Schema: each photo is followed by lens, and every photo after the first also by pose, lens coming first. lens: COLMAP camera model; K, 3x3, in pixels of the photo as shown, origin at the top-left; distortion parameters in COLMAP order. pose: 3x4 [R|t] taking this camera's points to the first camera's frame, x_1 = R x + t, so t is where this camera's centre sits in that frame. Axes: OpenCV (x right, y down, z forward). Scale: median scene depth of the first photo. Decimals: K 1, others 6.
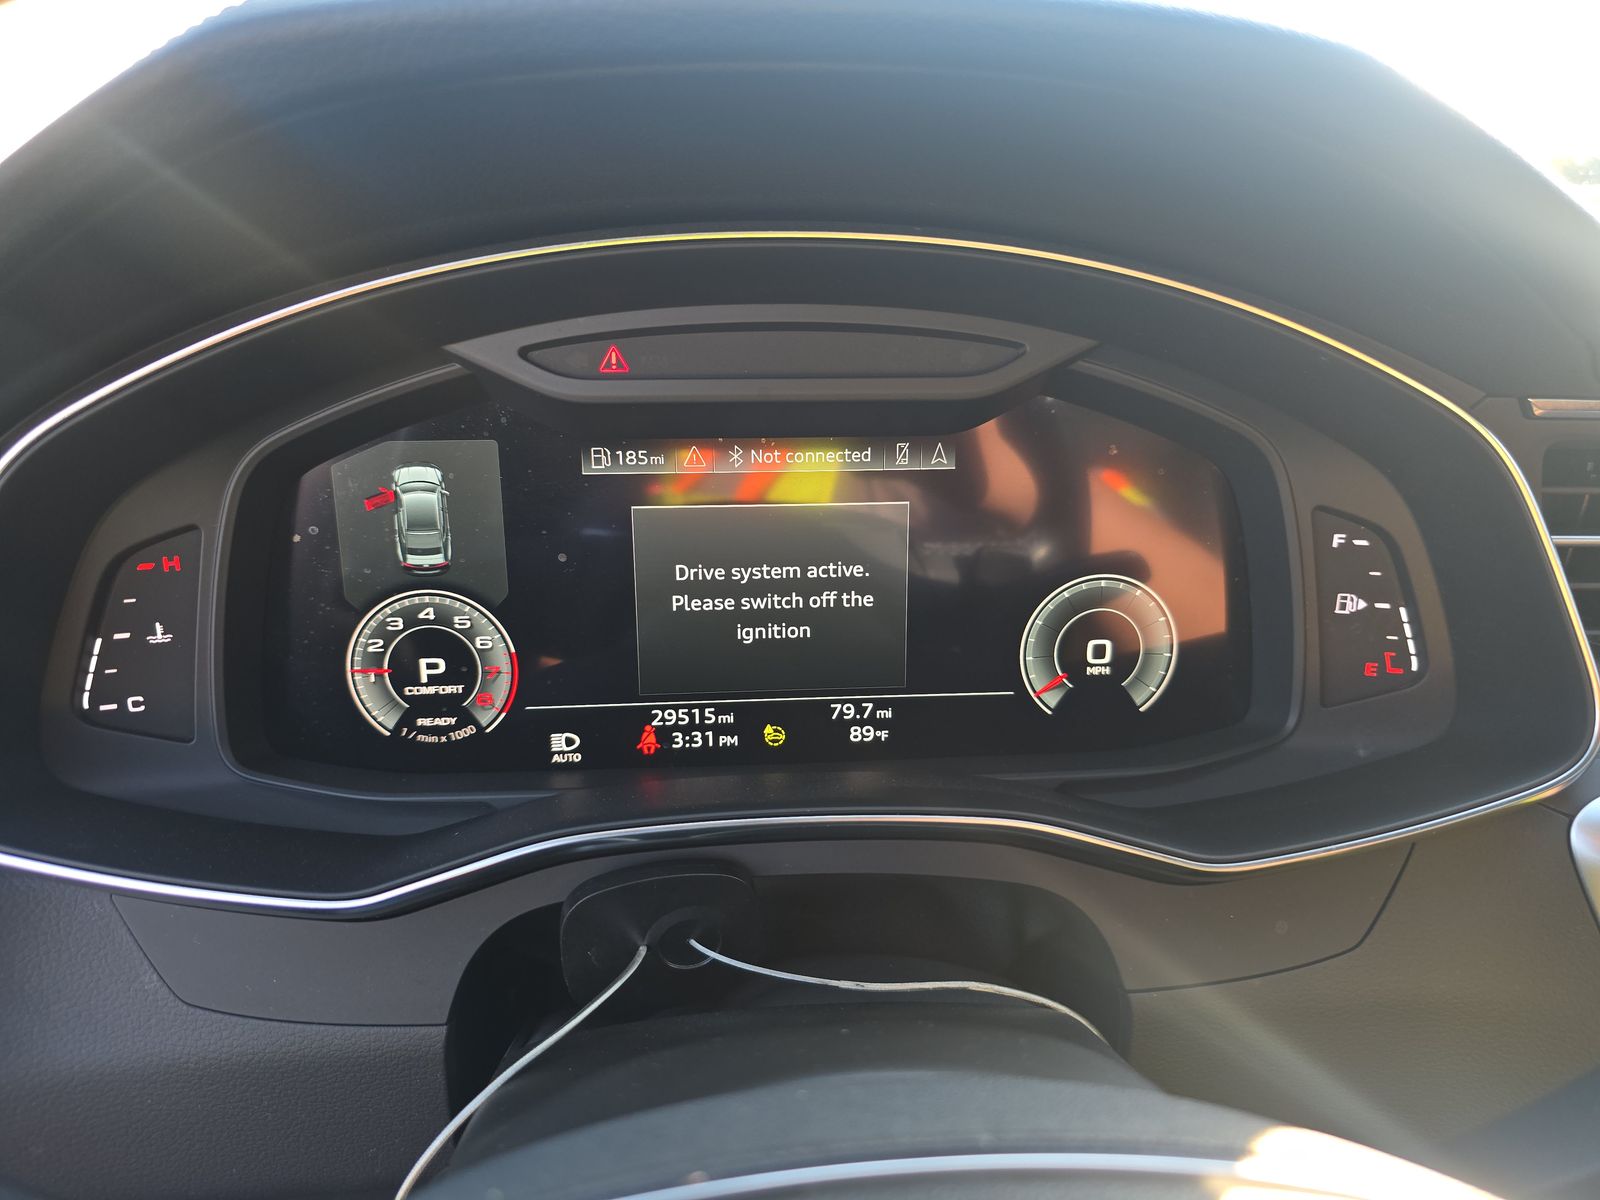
lens RADIAL K [[1091.4, 0, 798.5], [0, 1091.4, 600.9], [0, 0, 1]] dist [-0.000235, -0.005459]
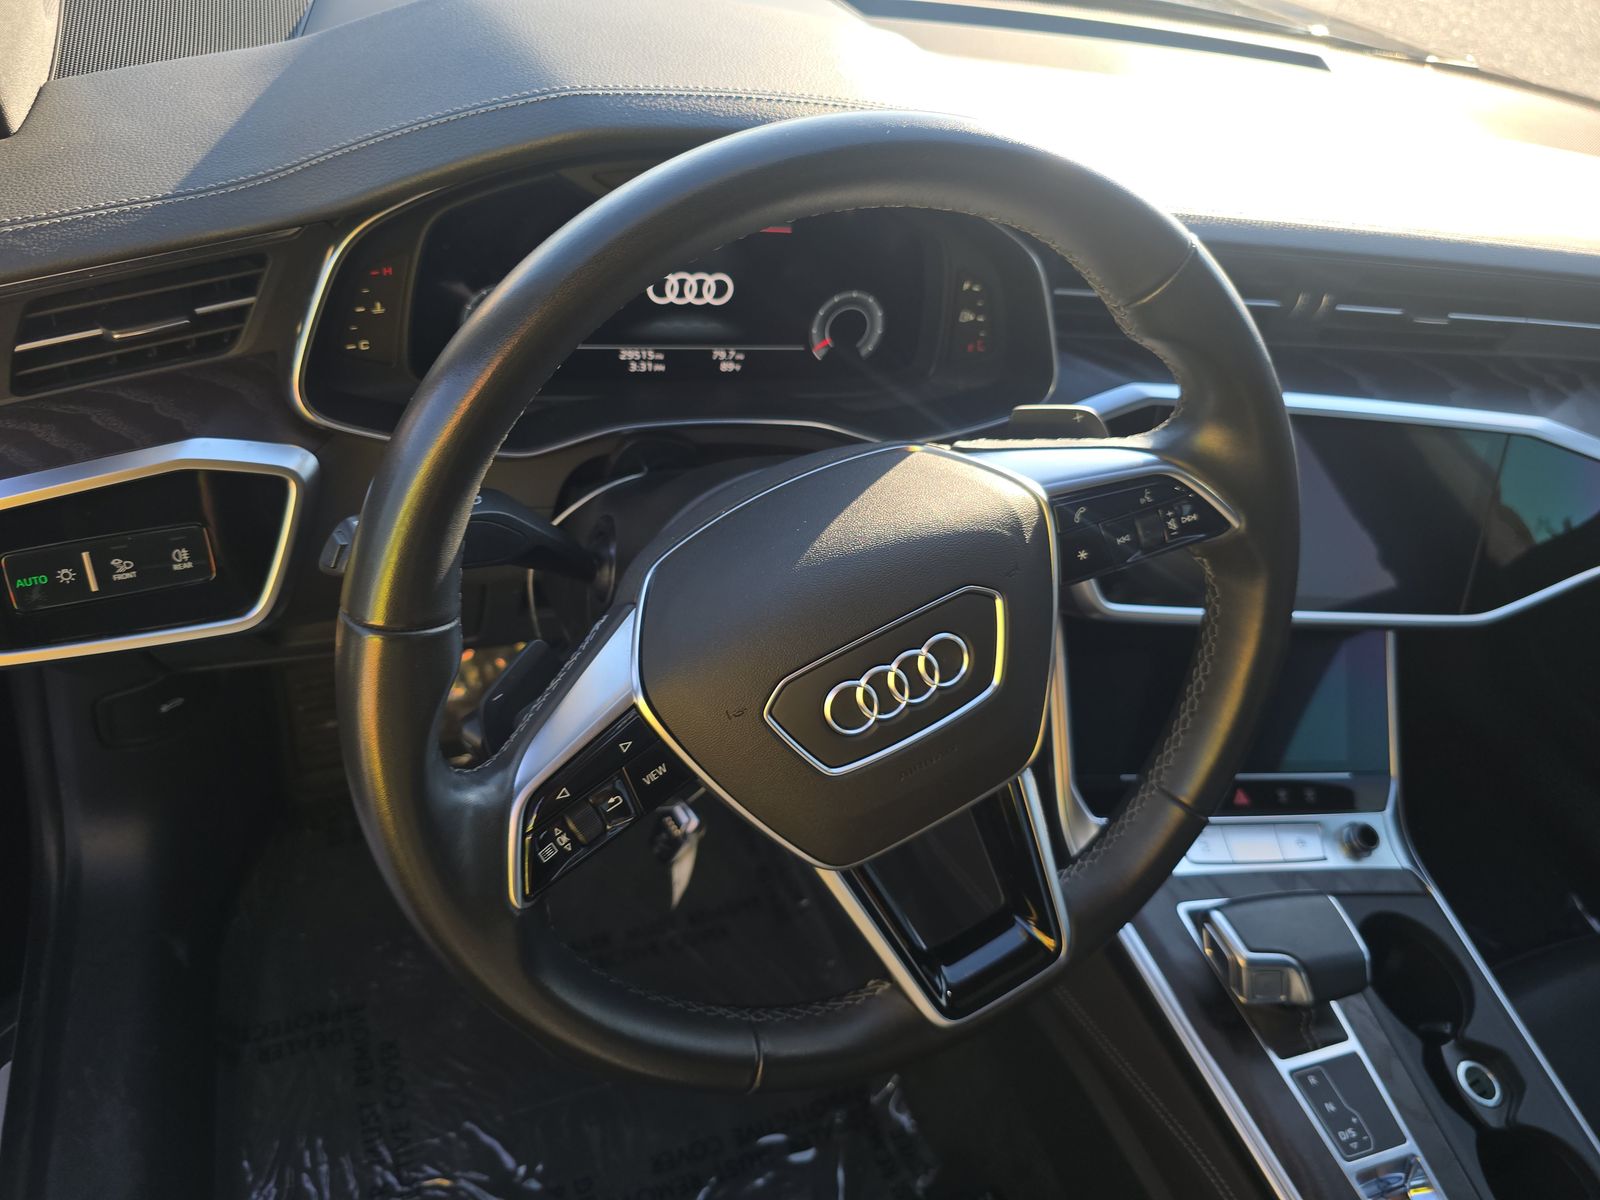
lens RADIAL K [[1091.4, 0, 798.7], [0, 1091.4, 604.2], [0, 0, 1]] dist [-0.000235, -0.005459]
pose [[0.951839, -0.028044, 0.305312, -0.426738], [-0.105021, 0.905743, 0.410611, -0.305965], [-0.288049, -0.422900, 0.859176, -0.879411]]
